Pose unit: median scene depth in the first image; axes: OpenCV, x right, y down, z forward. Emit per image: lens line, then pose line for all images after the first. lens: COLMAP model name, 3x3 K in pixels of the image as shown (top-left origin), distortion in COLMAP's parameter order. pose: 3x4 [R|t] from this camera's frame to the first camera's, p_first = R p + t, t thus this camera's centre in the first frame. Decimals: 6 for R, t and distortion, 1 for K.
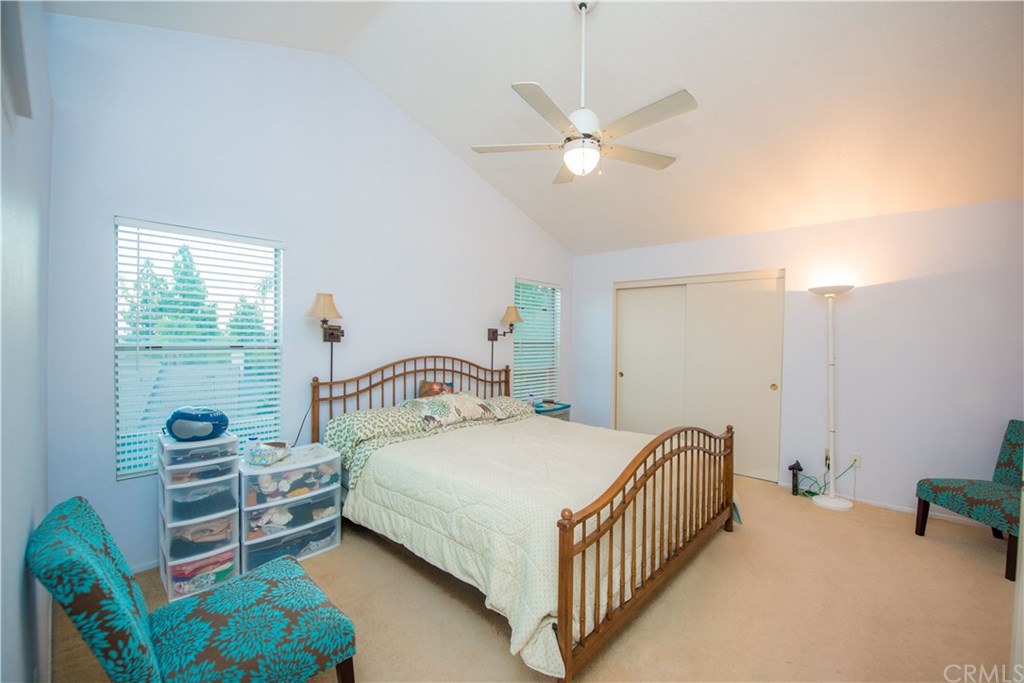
lens RADIAL K [[413.8, 0, 517.7], [0, 413.8, 344.0], [0, 0, 1]] dist [-0.015221, -0.002887]
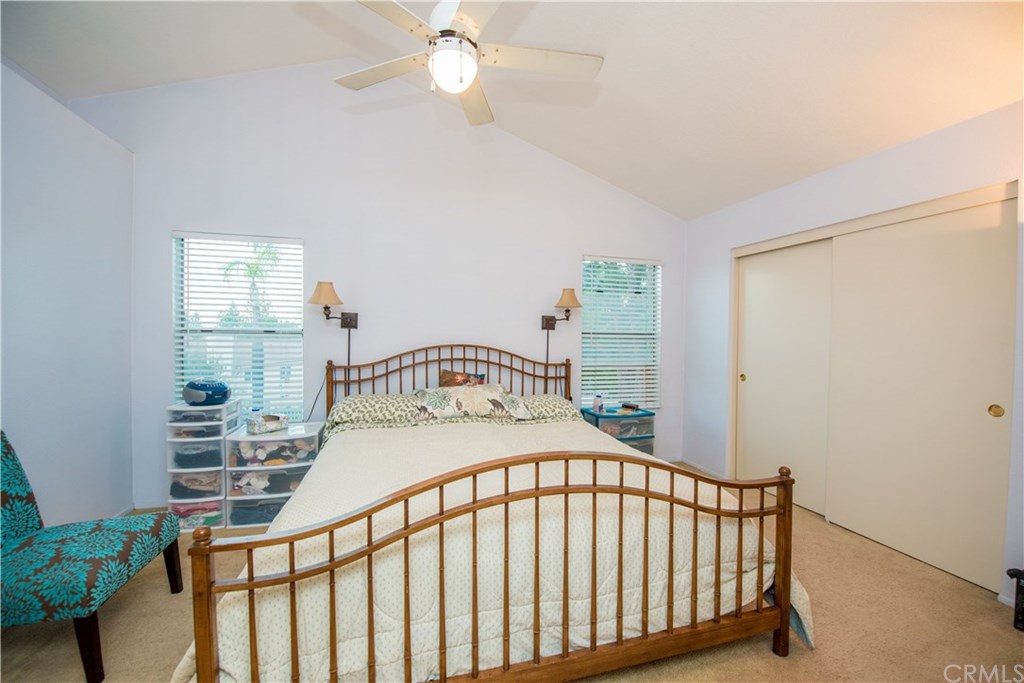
lens RADIAL K [[413.8, 0, 521.6], [0, 413.8, 345.7], [0, 0, 1]] dist [-0.015221, -0.002887]
pose [[0.856050, 0.008963, -0.516816, 0.478098], [-0.007978, 0.999960, 0.004127, 0.031686], [0.516832, 0.000590, 0.856087, 0.322060]]
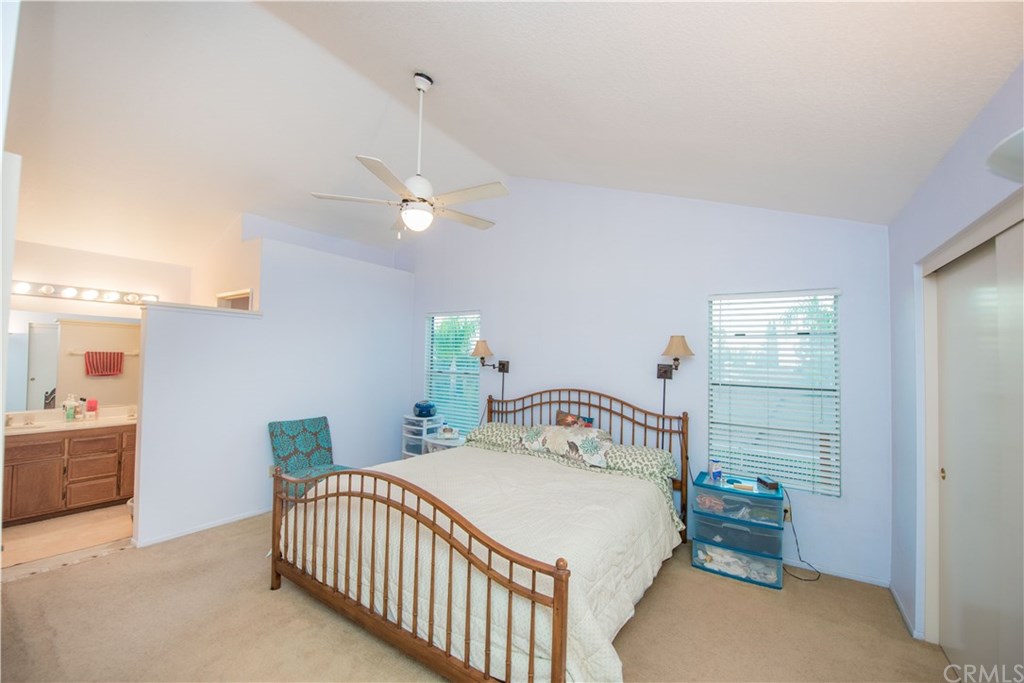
lens RADIAL K [[413.8, 0, 520.1], [0, 413.8, 347.6], [0, 0, 1]] dist [-0.015221, -0.002887]
pose [[0.163407, -0.028904, -0.986135, 0.978122], [-0.037857, 0.998651, -0.035543, -0.041187], [0.985832, 0.043140, 0.162092, 0.821984]]
